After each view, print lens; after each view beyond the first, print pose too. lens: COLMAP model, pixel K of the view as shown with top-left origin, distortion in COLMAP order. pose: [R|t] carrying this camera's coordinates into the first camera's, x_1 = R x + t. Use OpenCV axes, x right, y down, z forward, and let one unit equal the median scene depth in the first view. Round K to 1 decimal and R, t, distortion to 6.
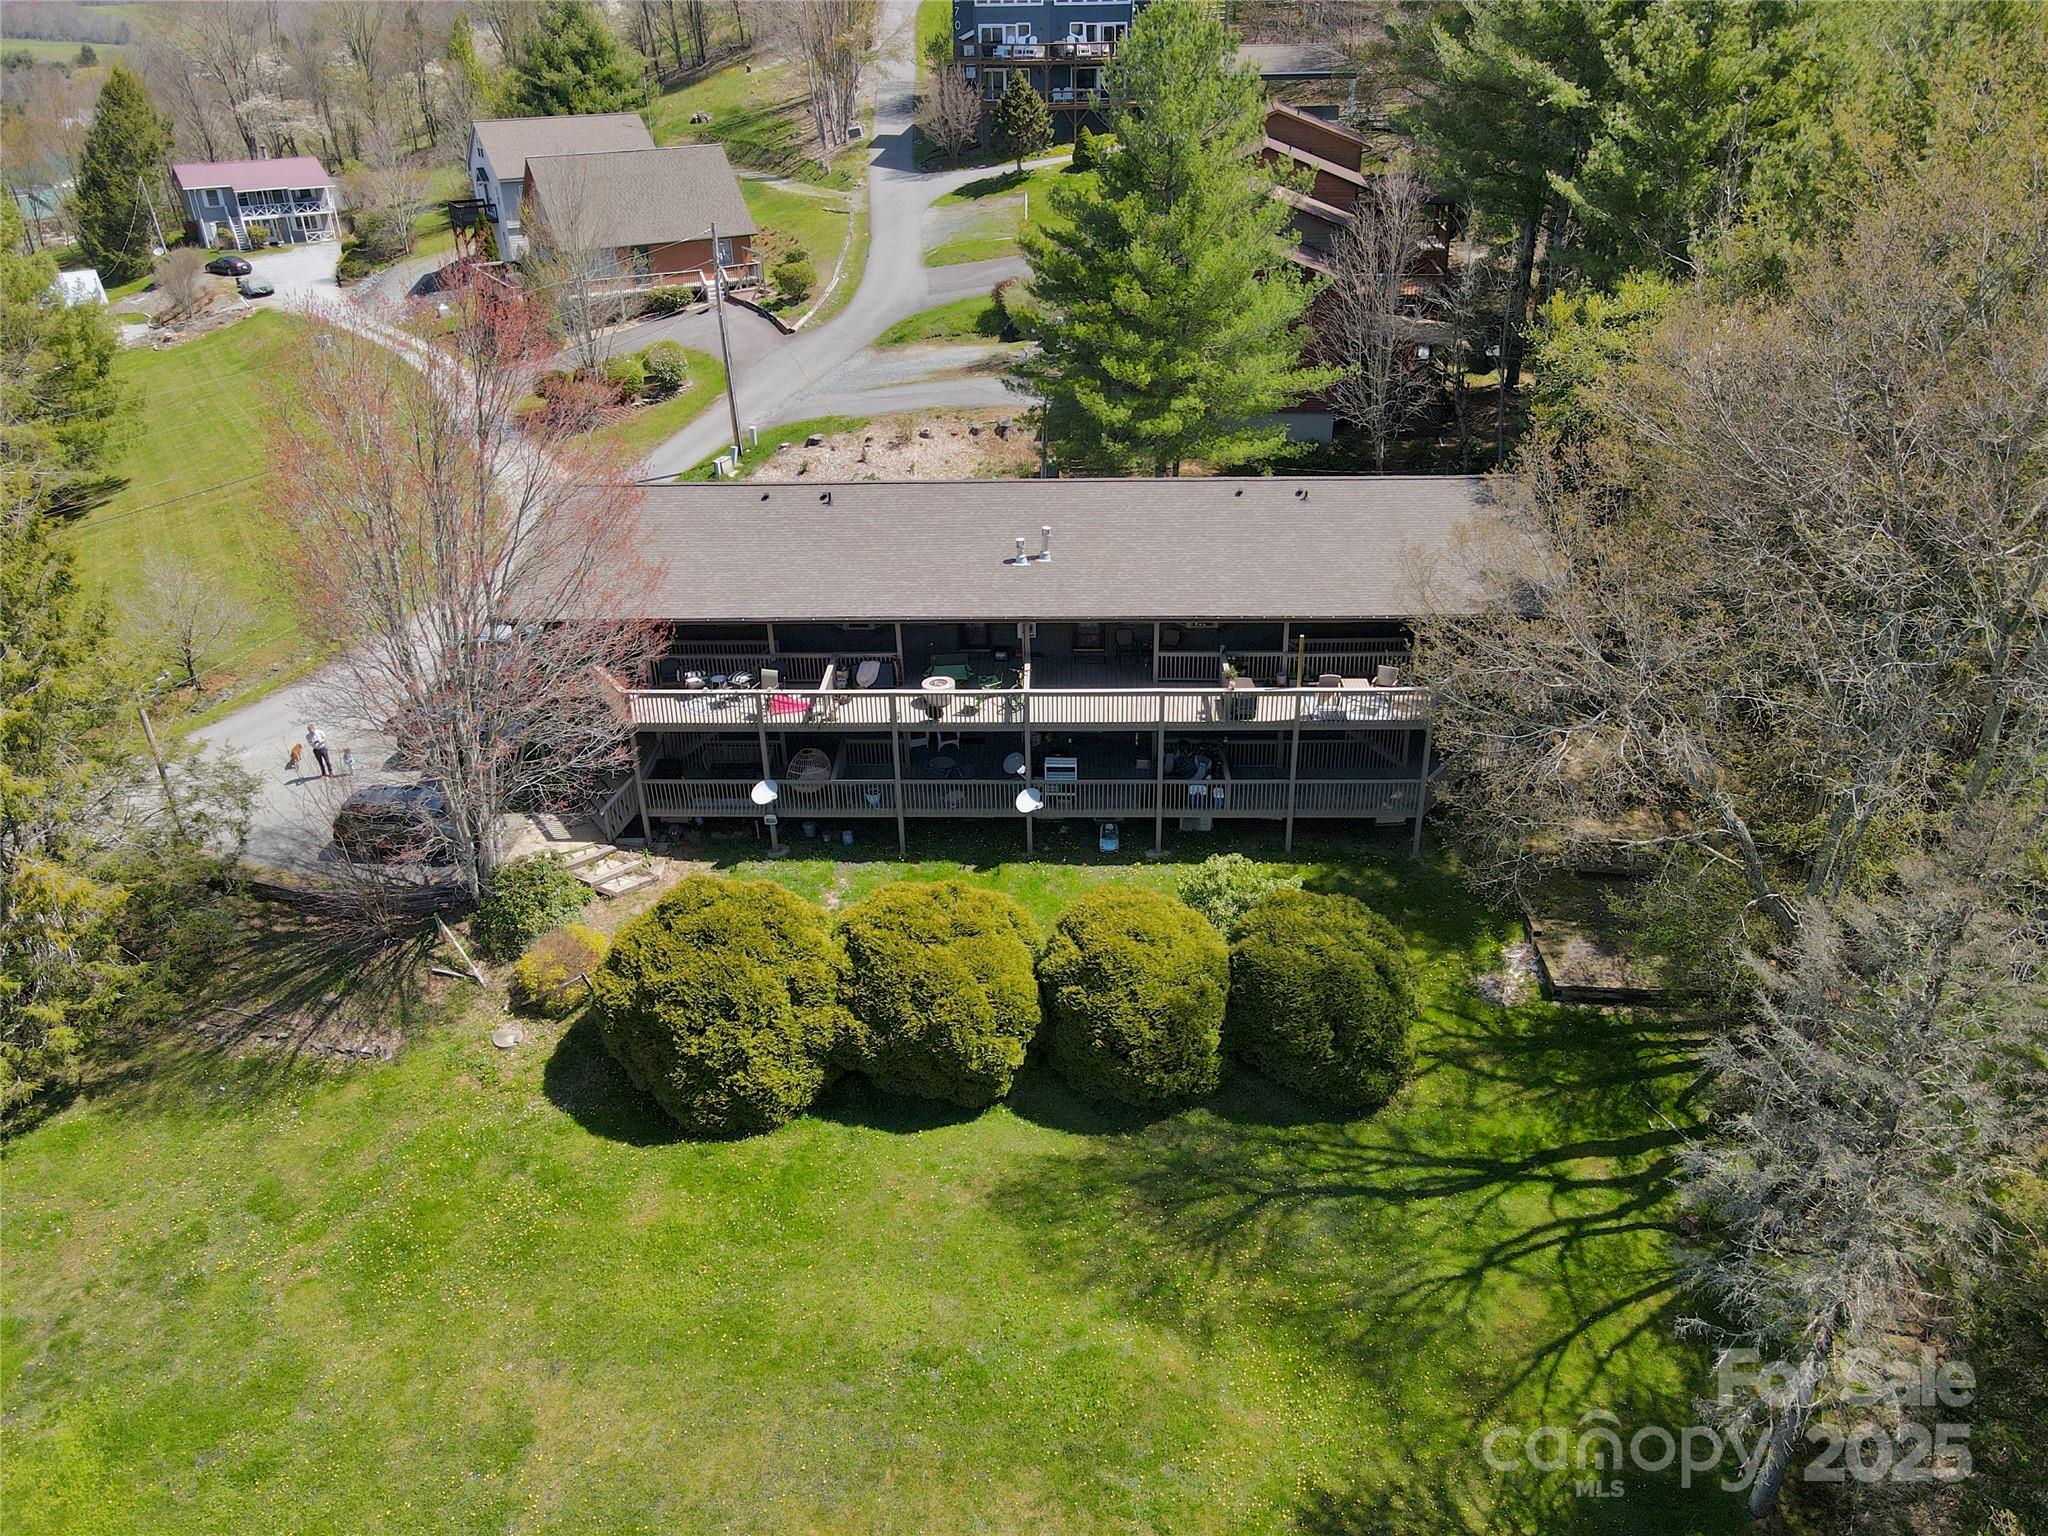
lens RADIAL K [[1526.1, 0, 1022.7], [0, 1526.1, 756.6], [0, 0, 1]] dist [-0.005093, 0.034567]
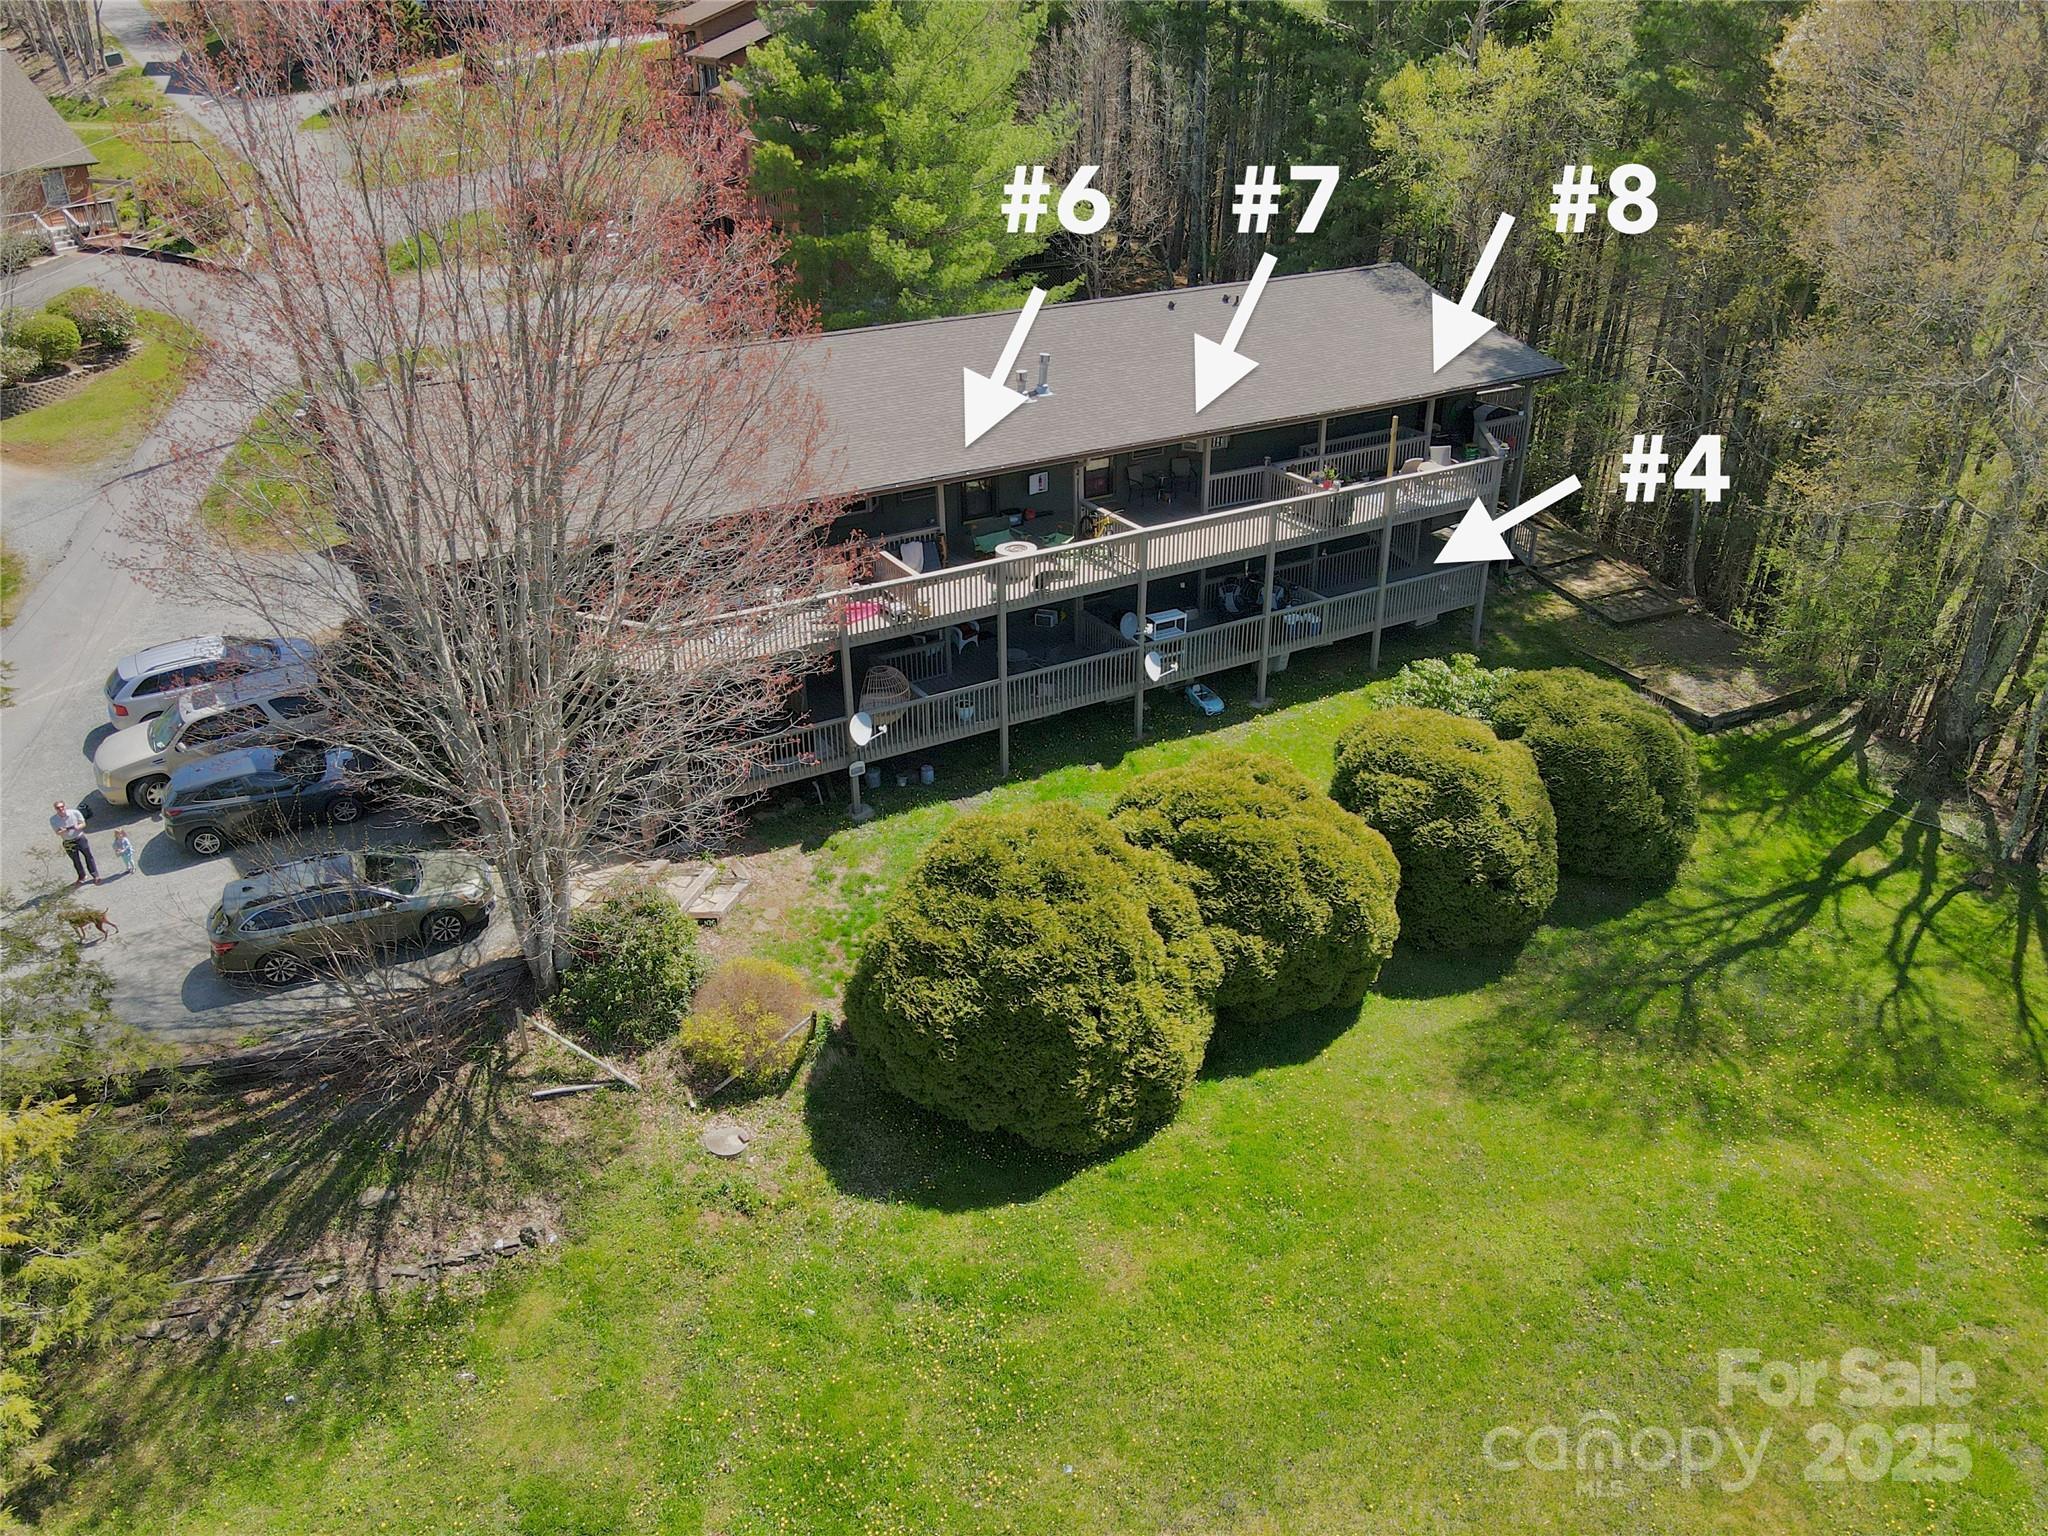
lens RADIAL K [[1526.1, 0, 1022.7], [0, 1526.1, 756.6], [0, 0, 1]] dist [-0.005093, 0.034567]
pose [[0.847361, -0.232638, 0.477346, -0.526993], [0.236099, 0.970242, 0.053743, 0.016948], [-0.475643, 0.067161, 0.877071, 0.357969]]
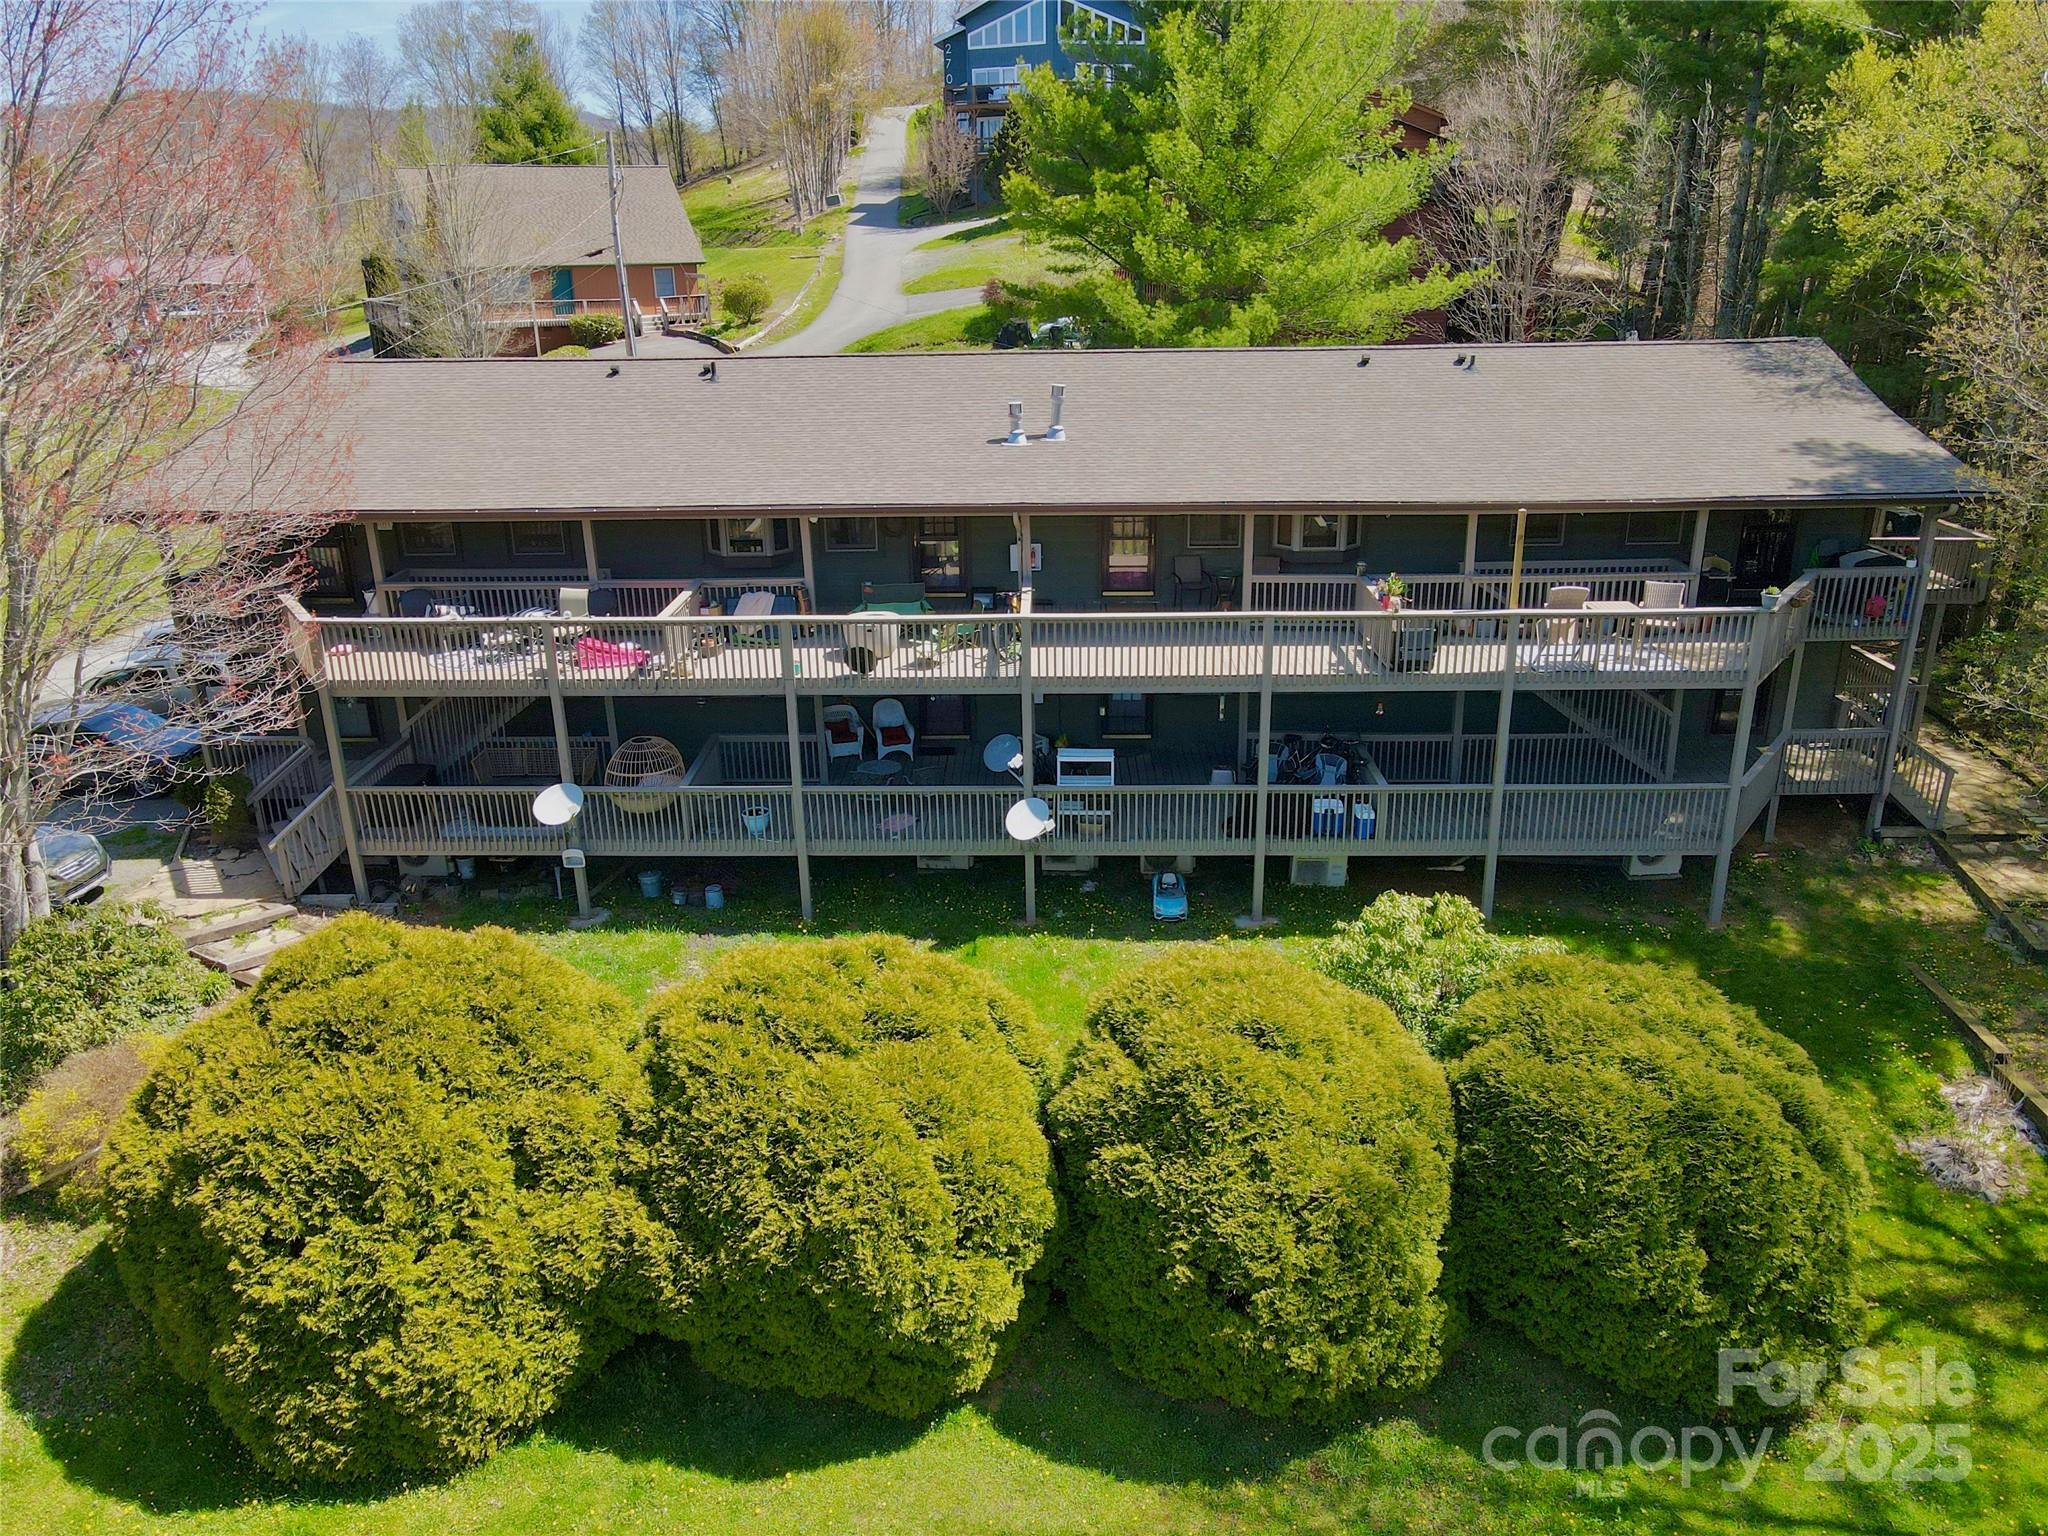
lens RADIAL K [[1512.0, 0, 1024.0], [0, 1512.0, 768.0], [0, 0, 1]] dist [0.016194, 0.010295]
pose [[0.999997, 0.002193, 0.001332, 0.001647], [-0.002009, 0.992172, -0.124859, 0.090769], [-0.001596, 0.124856, 0.992174, 0.510761]]
